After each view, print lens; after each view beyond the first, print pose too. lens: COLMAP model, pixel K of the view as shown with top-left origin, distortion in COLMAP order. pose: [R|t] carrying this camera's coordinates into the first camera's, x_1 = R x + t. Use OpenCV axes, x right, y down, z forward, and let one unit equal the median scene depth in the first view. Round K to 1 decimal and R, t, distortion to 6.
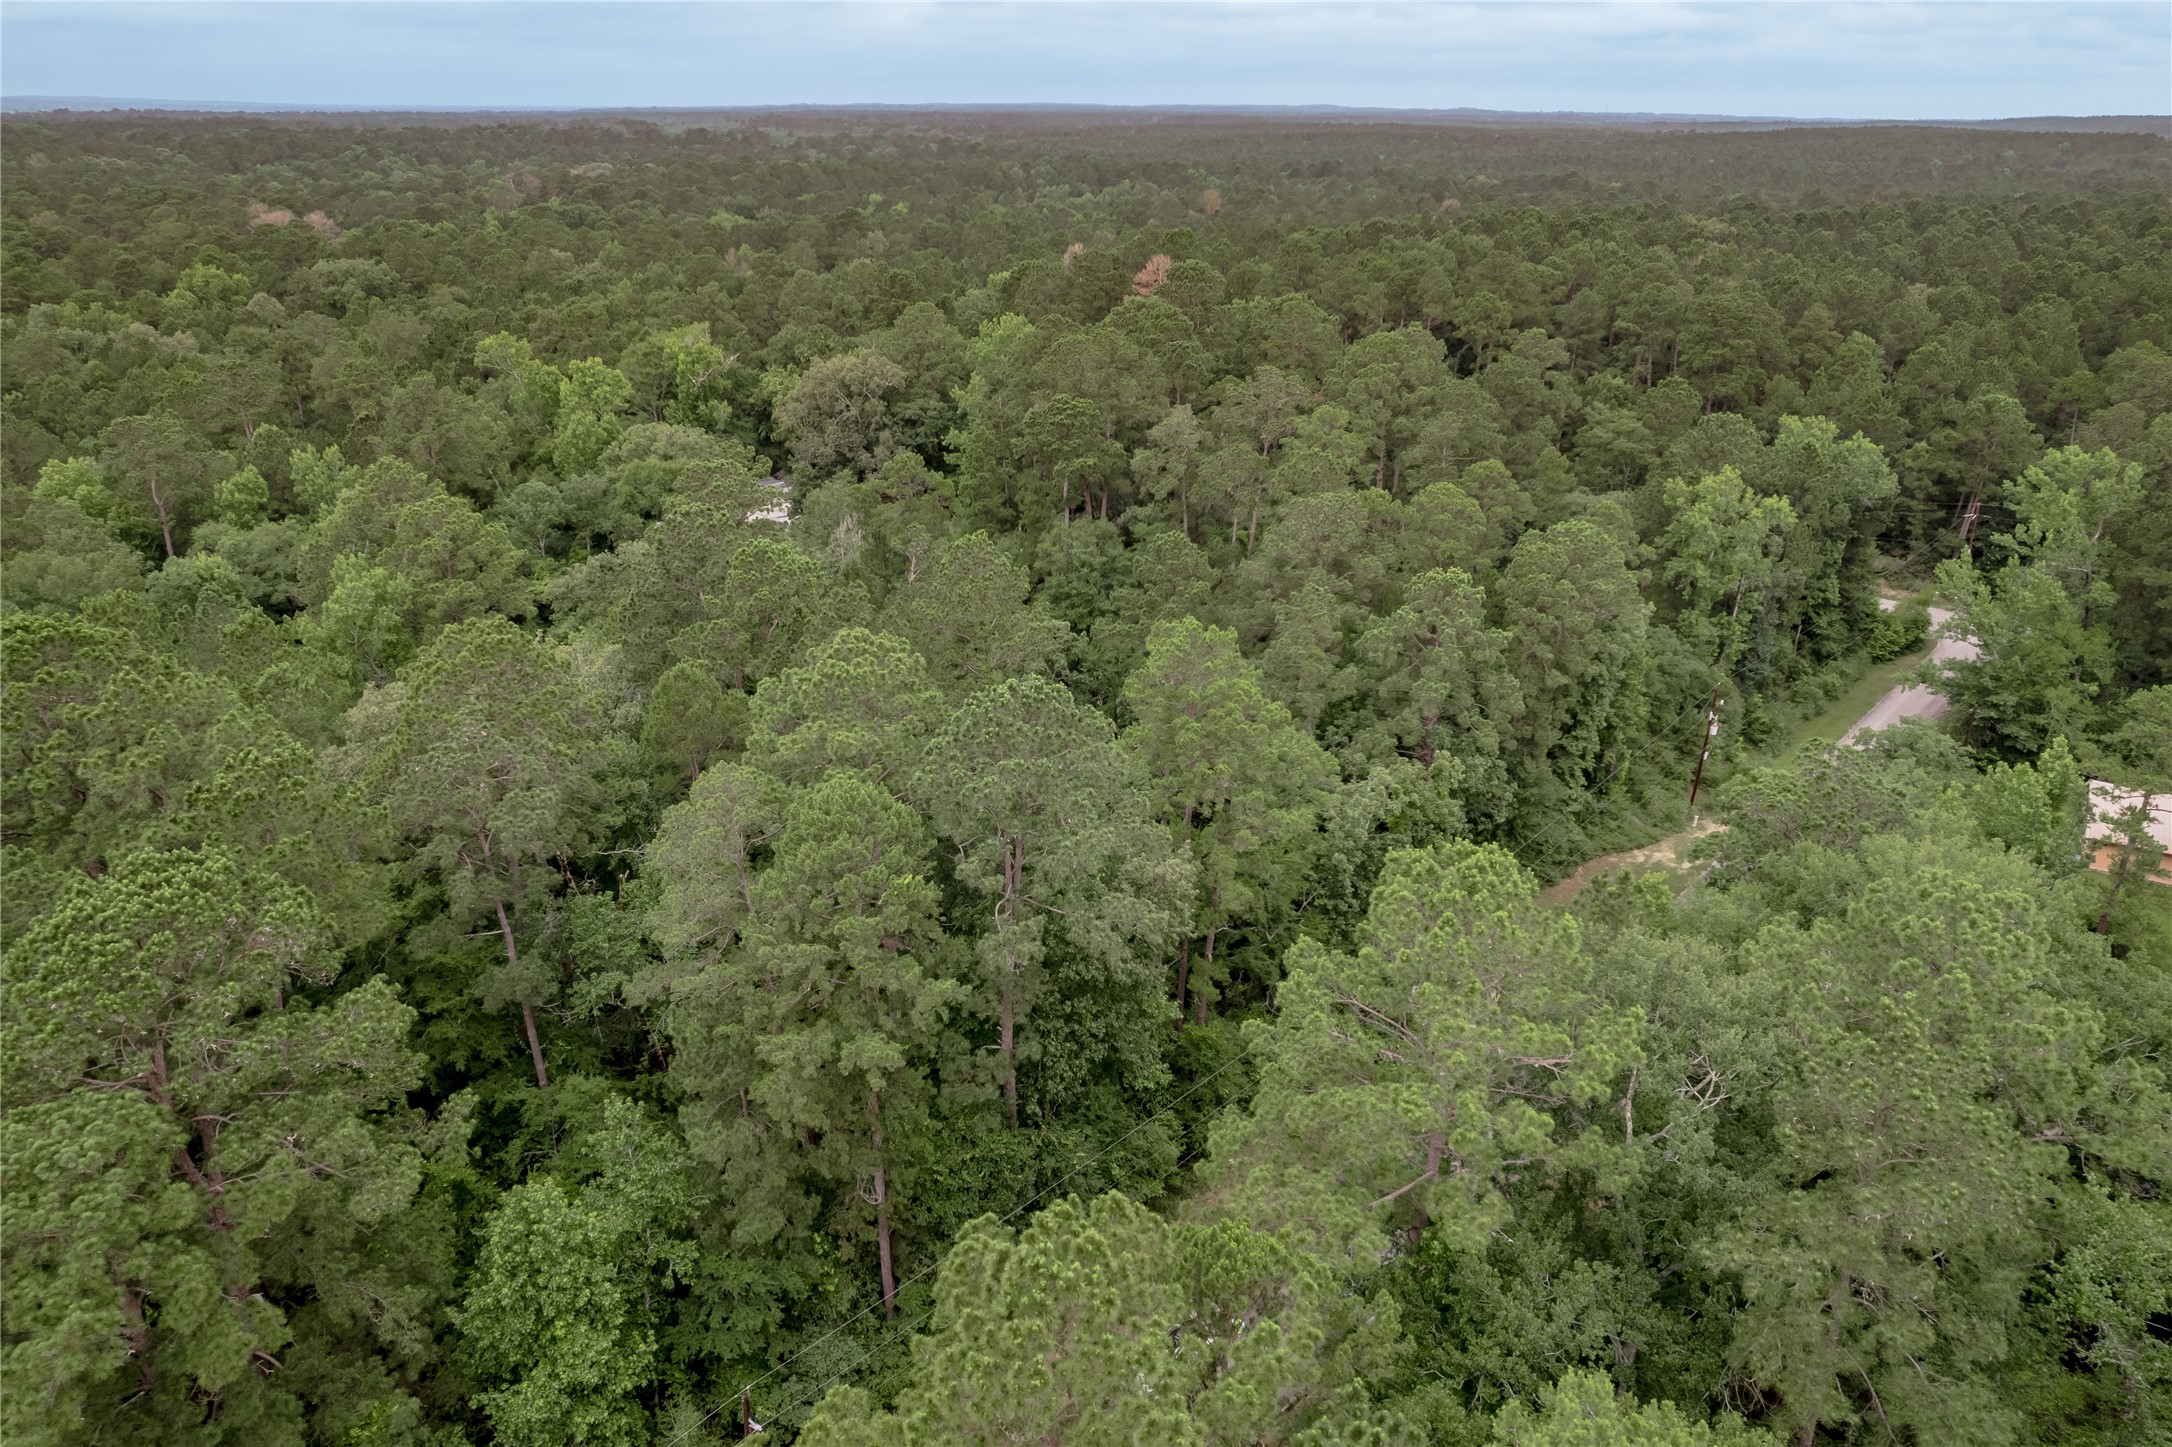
lens RADIAL K [[1387.7, 0, 1086.0], [0, 1387.7, 723.5], [0, 0, 1]] dist [-0.080228, 0.064049]
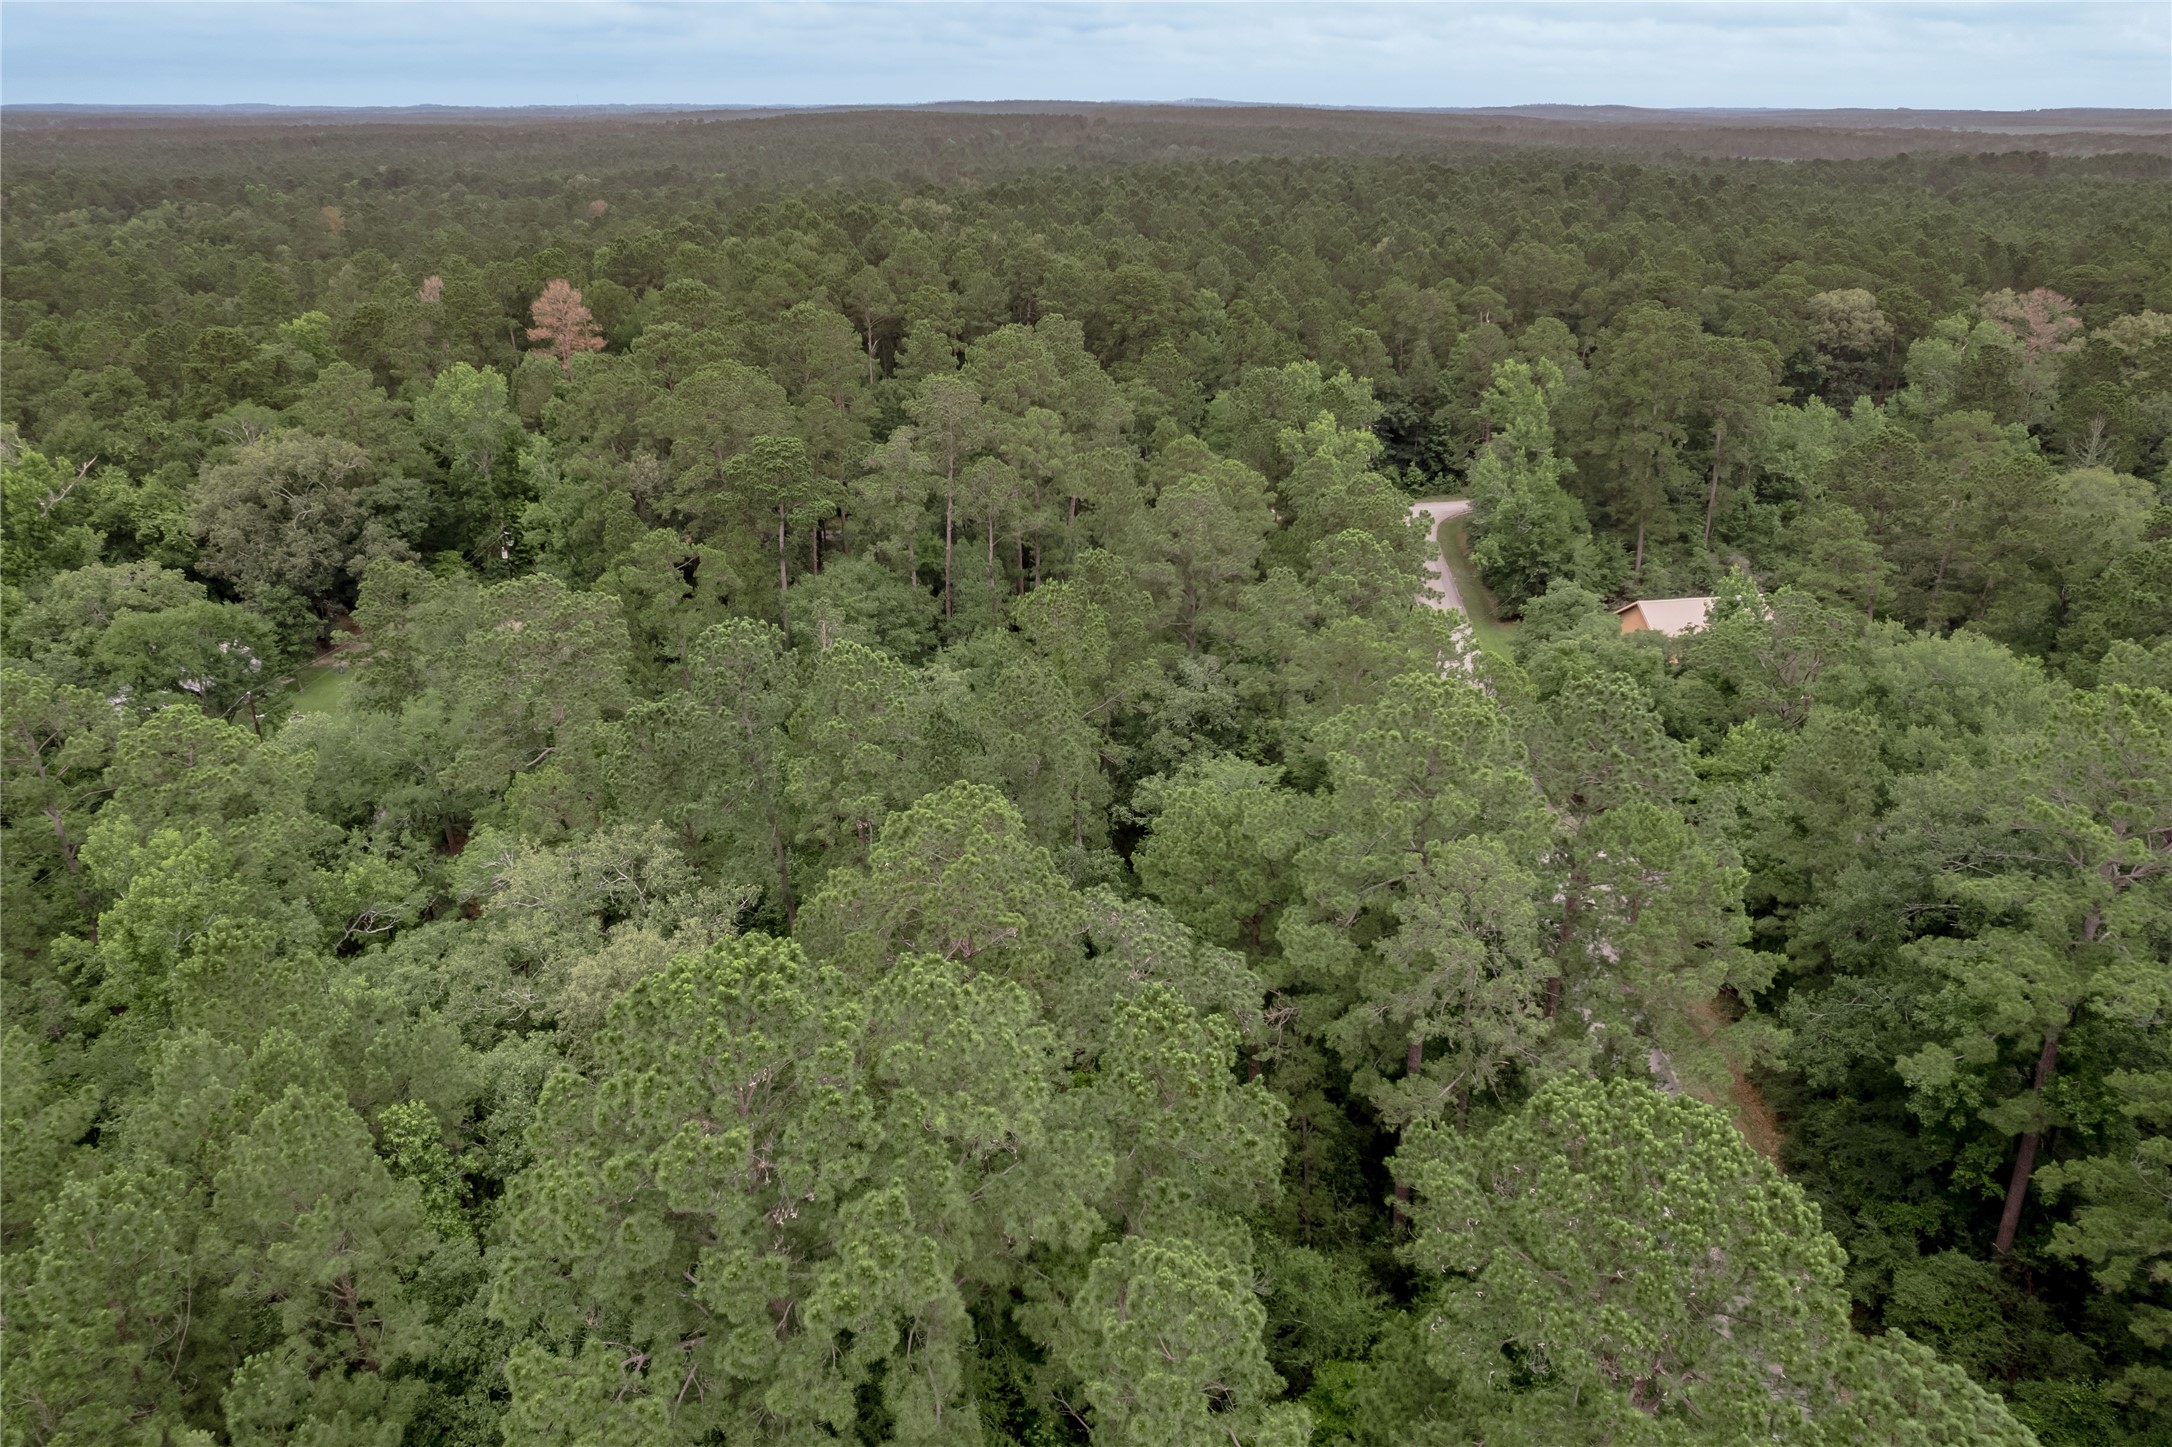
lens RADIAL K [[1387.7, 0, 1086.0], [0, 1387.7, 723.5], [0, 0, 1]] dist [-0.080228, 0.064049]
pose [[0.698708, -0.297843, 0.650458, -0.179404], [0.294779, 0.948304, 0.117581, -0.052433], [-0.651853, 0.109587, 0.750386, 0.115851]]
